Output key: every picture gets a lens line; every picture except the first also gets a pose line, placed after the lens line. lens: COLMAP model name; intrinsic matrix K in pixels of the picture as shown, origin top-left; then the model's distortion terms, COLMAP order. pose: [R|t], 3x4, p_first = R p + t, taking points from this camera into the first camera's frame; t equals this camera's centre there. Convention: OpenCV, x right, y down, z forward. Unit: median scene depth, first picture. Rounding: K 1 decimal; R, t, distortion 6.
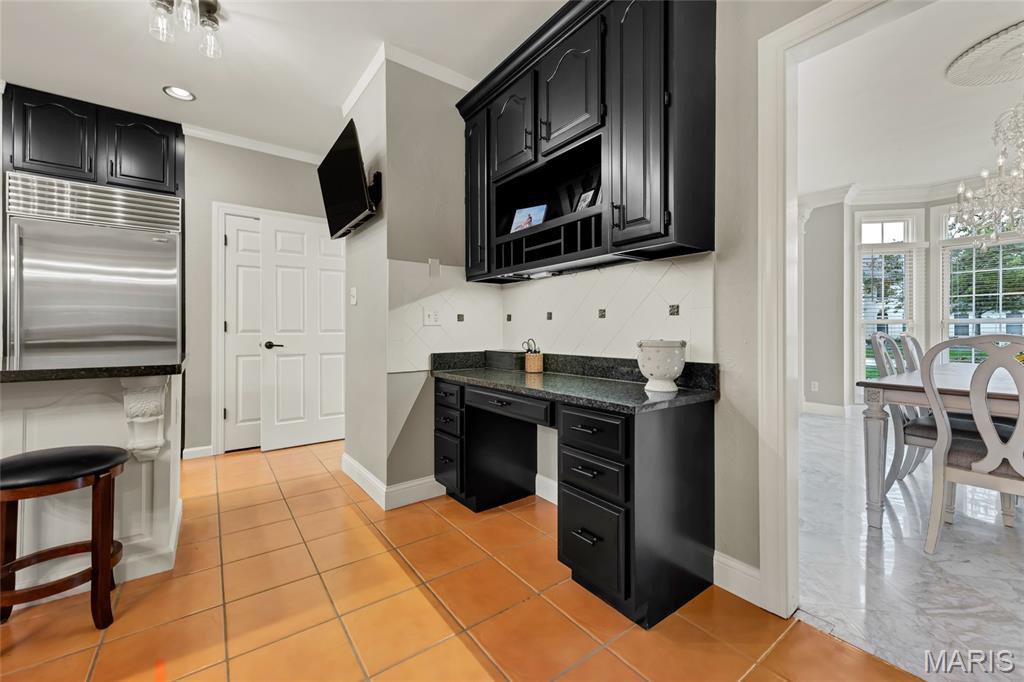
lens RADIAL K [[411.5, 0, 512.6], [0, 411.5, 328.3], [0, 0, 1]] dist [0.007056, -0.000006]
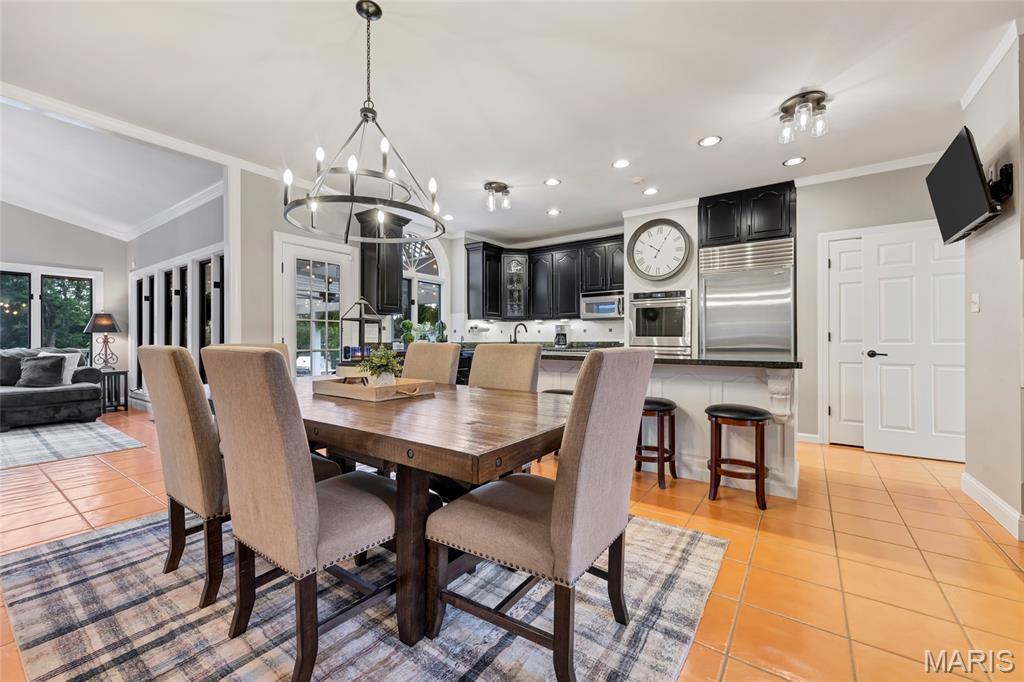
lens RADIAL K [[411.5, 0, 514.3], [0, 411.5, 340.4], [0, 0, 1]] dist [0.007056, -0.000006]
pose [[0.312144, -0.001349, -0.950034, 0.200738], [0.005717, 0.999984, 0.000459, -0.000078], [0.950018, -0.005574, 0.312146, -0.309237]]
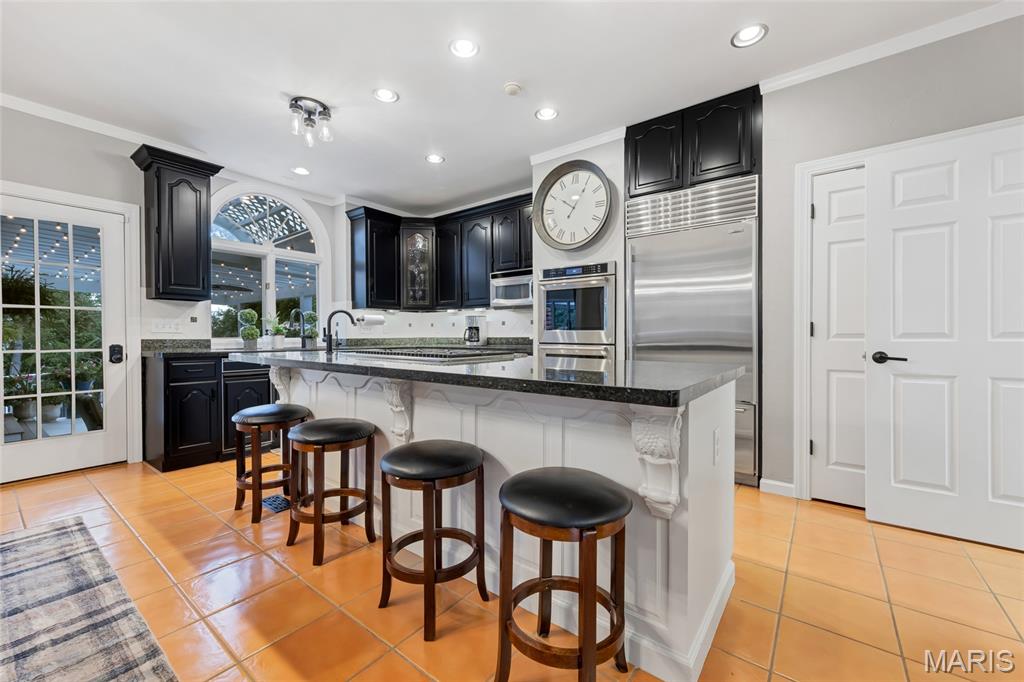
lens RADIAL K [[411.5, 0, 510.3], [0, 411.5, 340.3], [0, 0, 1]] dist [0.007056, -0.000006]
pose [[0.278381, 0.009037, -0.960428, -0.191961], [0.008431, 0.999894, 0.011852, 0.002716], [0.960434, -0.011397, 0.278276, 0.389506]]
